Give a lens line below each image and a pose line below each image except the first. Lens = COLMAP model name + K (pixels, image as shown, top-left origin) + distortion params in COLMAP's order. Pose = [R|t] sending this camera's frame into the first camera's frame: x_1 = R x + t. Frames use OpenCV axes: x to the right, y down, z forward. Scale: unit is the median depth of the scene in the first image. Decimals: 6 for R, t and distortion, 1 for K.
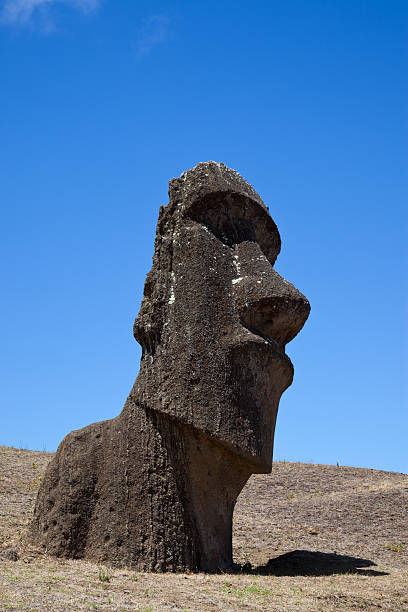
lens RADIAL K [[906.3, 0, 204.0], [0, 906.3, 306.0], [0, 0, 1]] dist [0.193212, 0.044649]
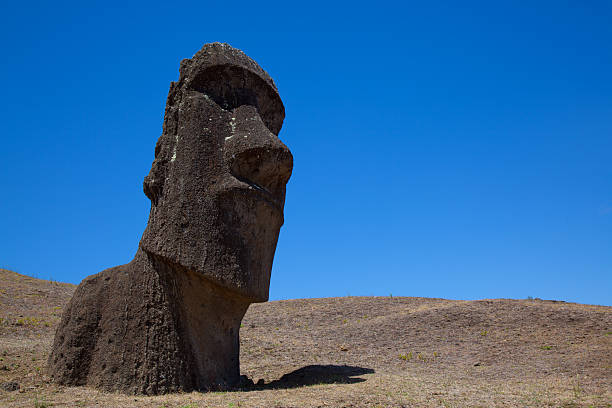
lens RADIAL K [[641.3, 0, 307.2], [0, 641.3, 195.5], [0, 0, 1]] dist [0.002528, 0.126347]
pose [[0.996015, -0.070708, -0.054360, 0.180804], [0.070712, 0.997495, -0.001857, 0.056029], [0.054355, -0.001994, 0.998520, 0.202329]]
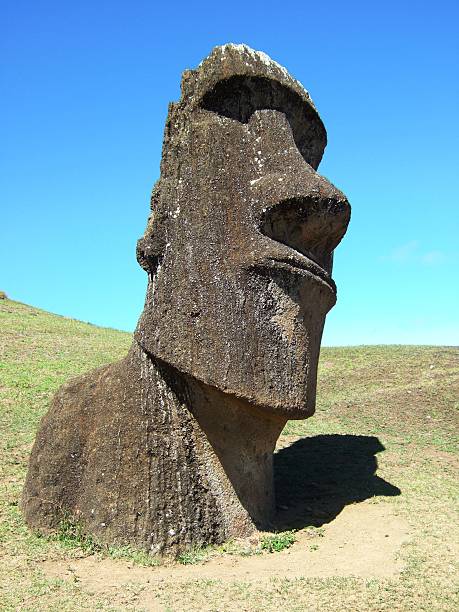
lens RADIAL K [[692.3, 0, 210.2], [0, 692.3, 285.6], [0, 0, 1]] dist [-0.086699, 0.002487]
pose [[0.976078, -0.071863, -0.205202, 0.119780], [0.090641, 0.992367, 0.083618, 0.009168], [0.197627, -0.100218, 0.975141, 0.410851]]
